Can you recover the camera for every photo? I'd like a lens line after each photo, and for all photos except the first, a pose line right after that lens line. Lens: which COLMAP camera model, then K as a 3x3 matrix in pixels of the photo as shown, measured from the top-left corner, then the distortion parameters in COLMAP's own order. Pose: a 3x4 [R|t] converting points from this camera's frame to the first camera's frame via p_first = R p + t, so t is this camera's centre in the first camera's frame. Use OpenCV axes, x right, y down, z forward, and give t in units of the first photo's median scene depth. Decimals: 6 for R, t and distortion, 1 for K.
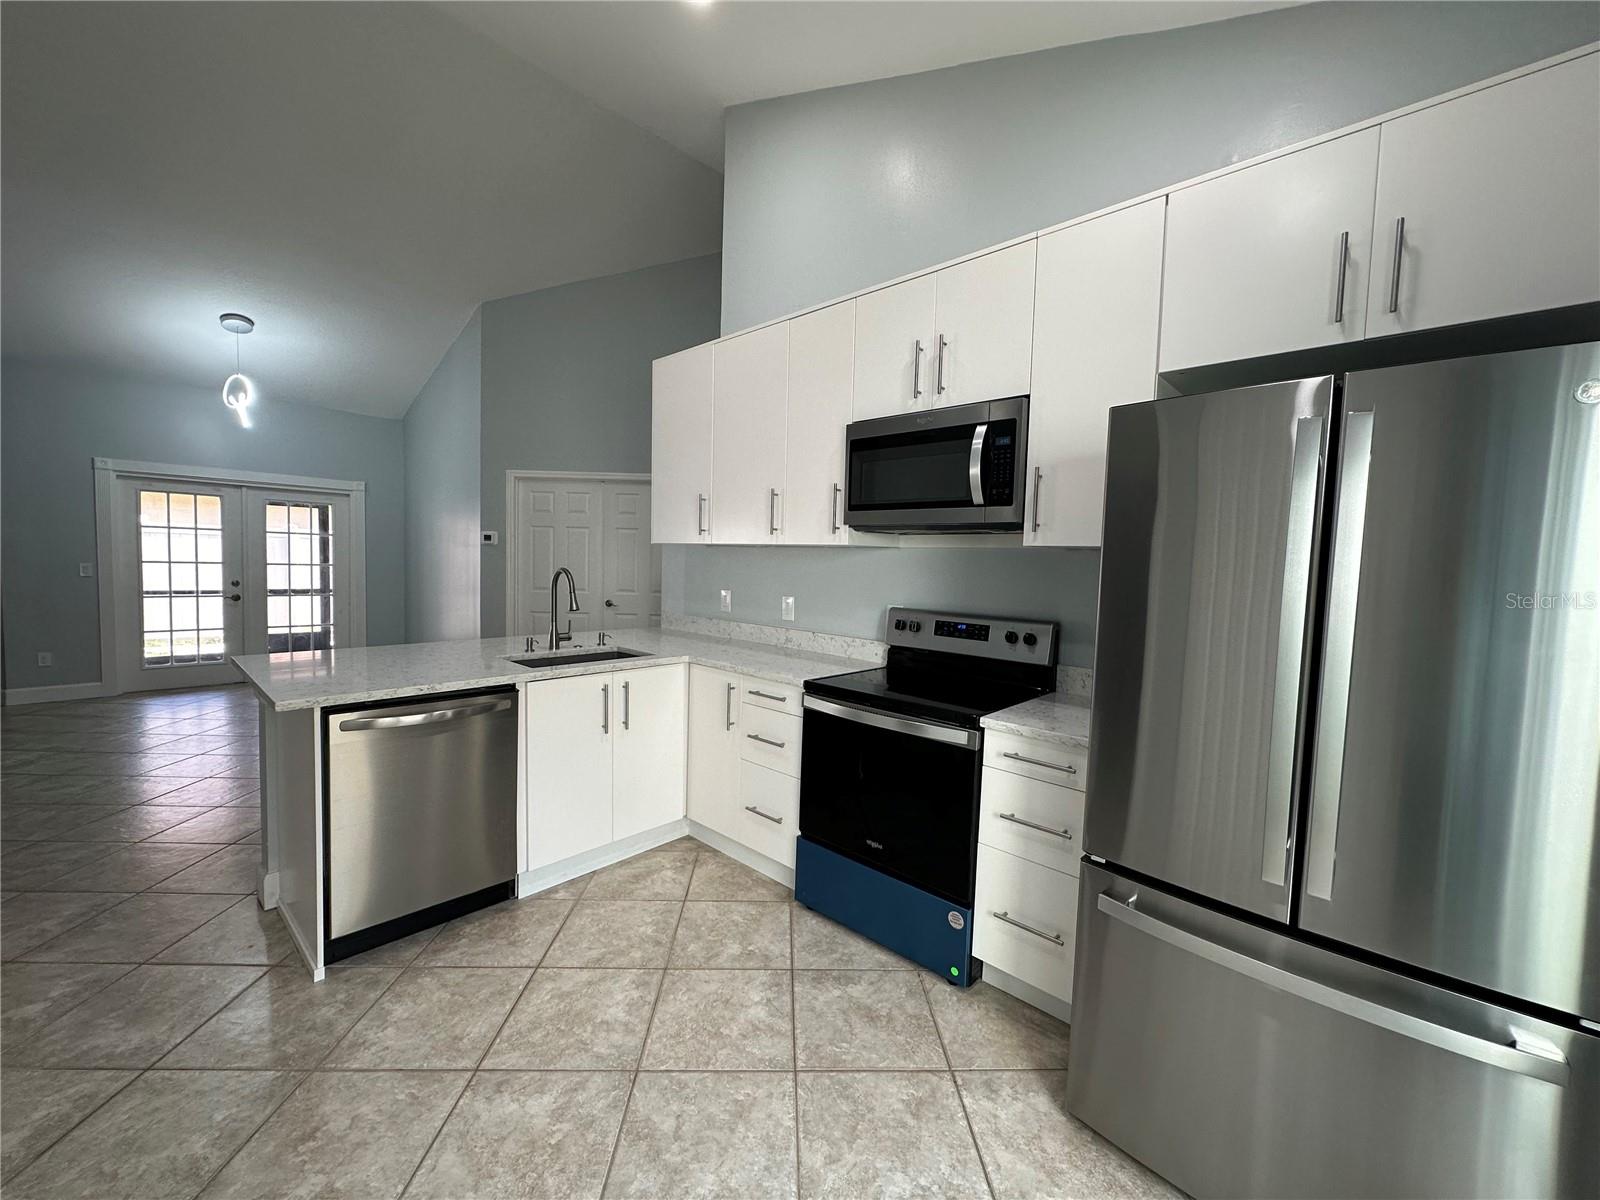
lens RADIAL K [[637.3, 0, 799.5], [0, 637.3, 598.5], [0, 0, 1]] dist [0.000656, -0.000392]
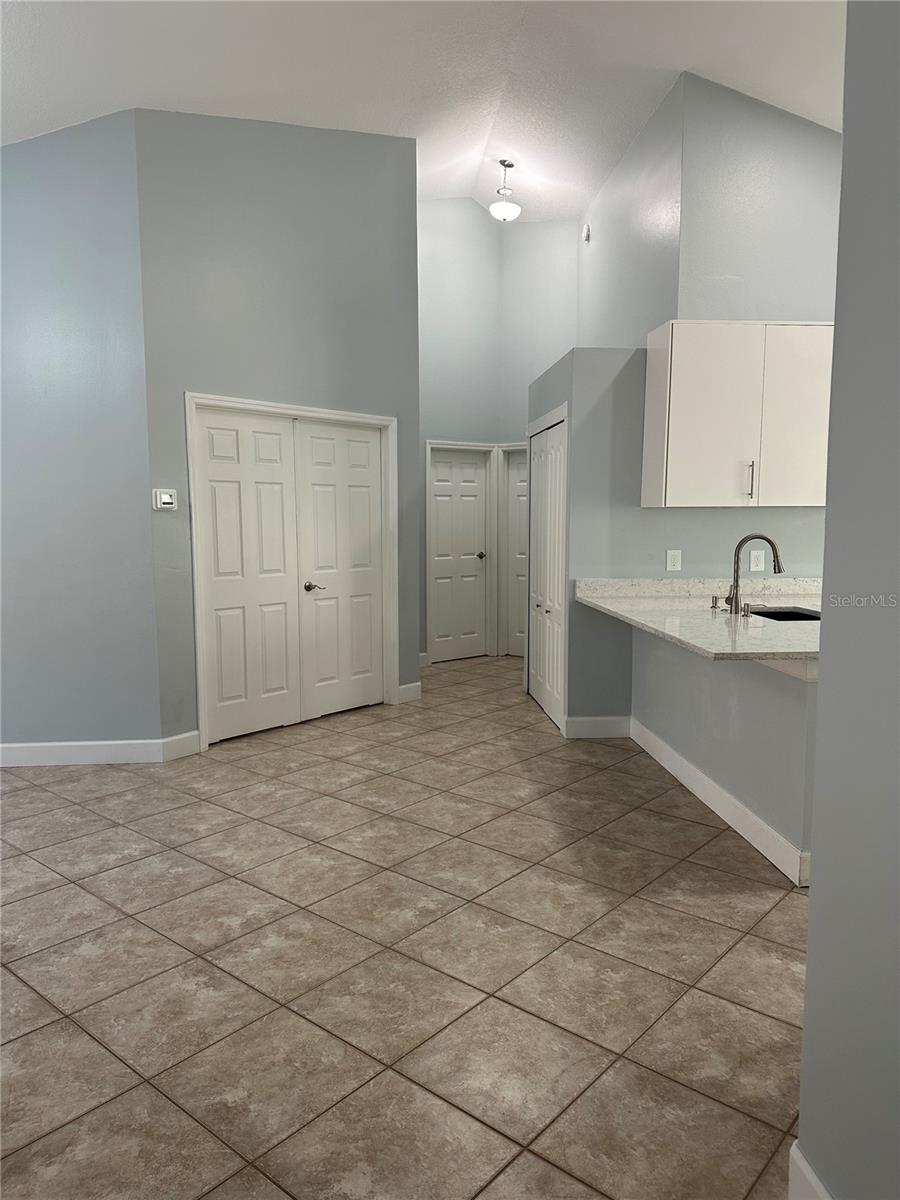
lens RADIAL K [[830.0, 0, 446.8], [0, 830.0, 598.7], [0, 0, 1]] dist [0.159401, -0.297693]
pose [[0.671711, -0.104435, 0.733415, -1.714607], [0.066660, 0.994518, 0.080563, -0.086369], [-0.737808, -0.005226, 0.674990, 0.433098]]
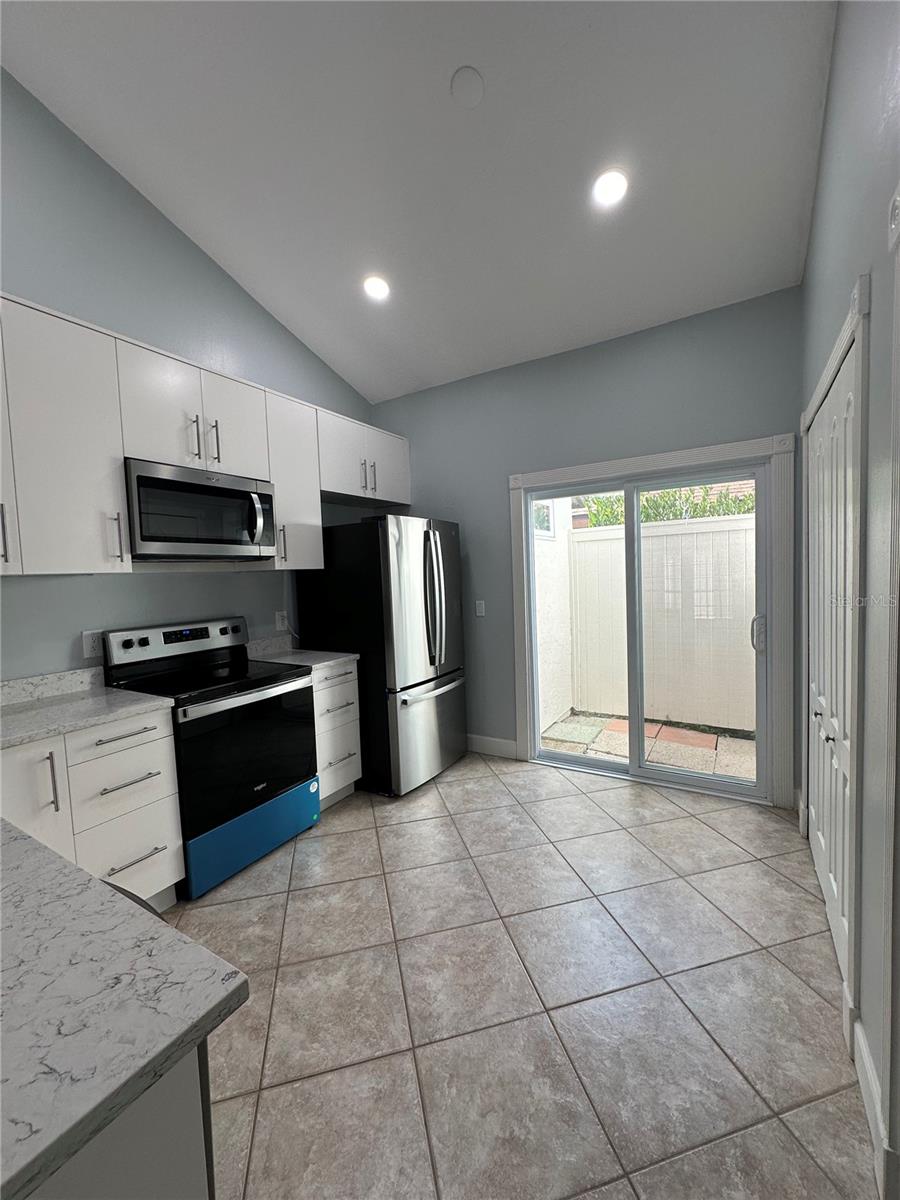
lens RADIAL K [[478.0, 0, 450.9], [0, 478.0, 600.5], [0, 0, 1]] dist [0.000656, -0.000392]
pose [[-0.208510, -0.078769, 0.974843, -0.703976], [0.092721, 0.990670, 0.099880, -0.059357], [-0.973615, 0.111215, -0.199261, 0.563482]]
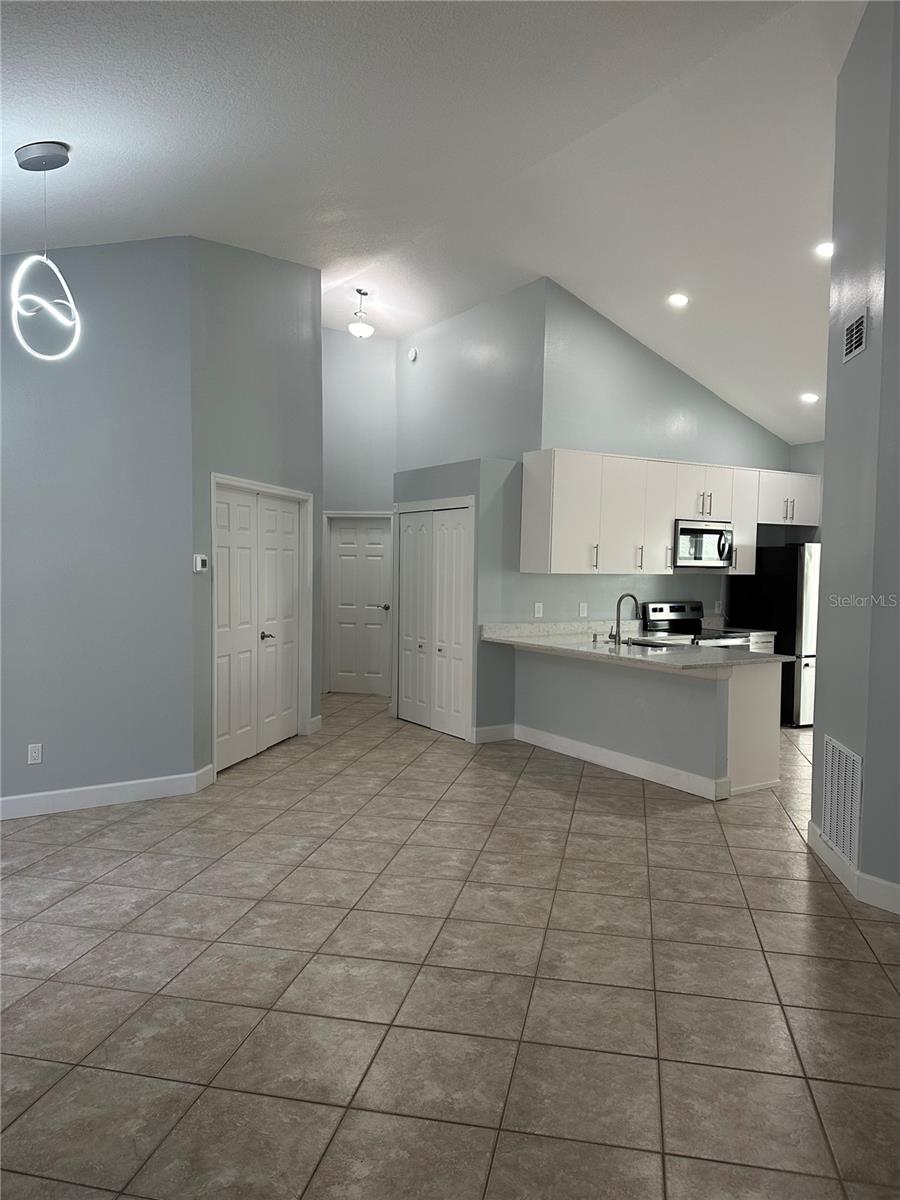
lens RADIAL K [[832.6, 0, 451.4], [0, 832.6, 602.6], [0, 0, 1]] dist [0.188100, -0.339933]
pose [[0.236557, -0.071262, 0.969001, -2.535930], [0.051881, 0.996810, 0.060642, -0.175811], [-0.970232, 0.035928, 0.239499, 0.910792]]
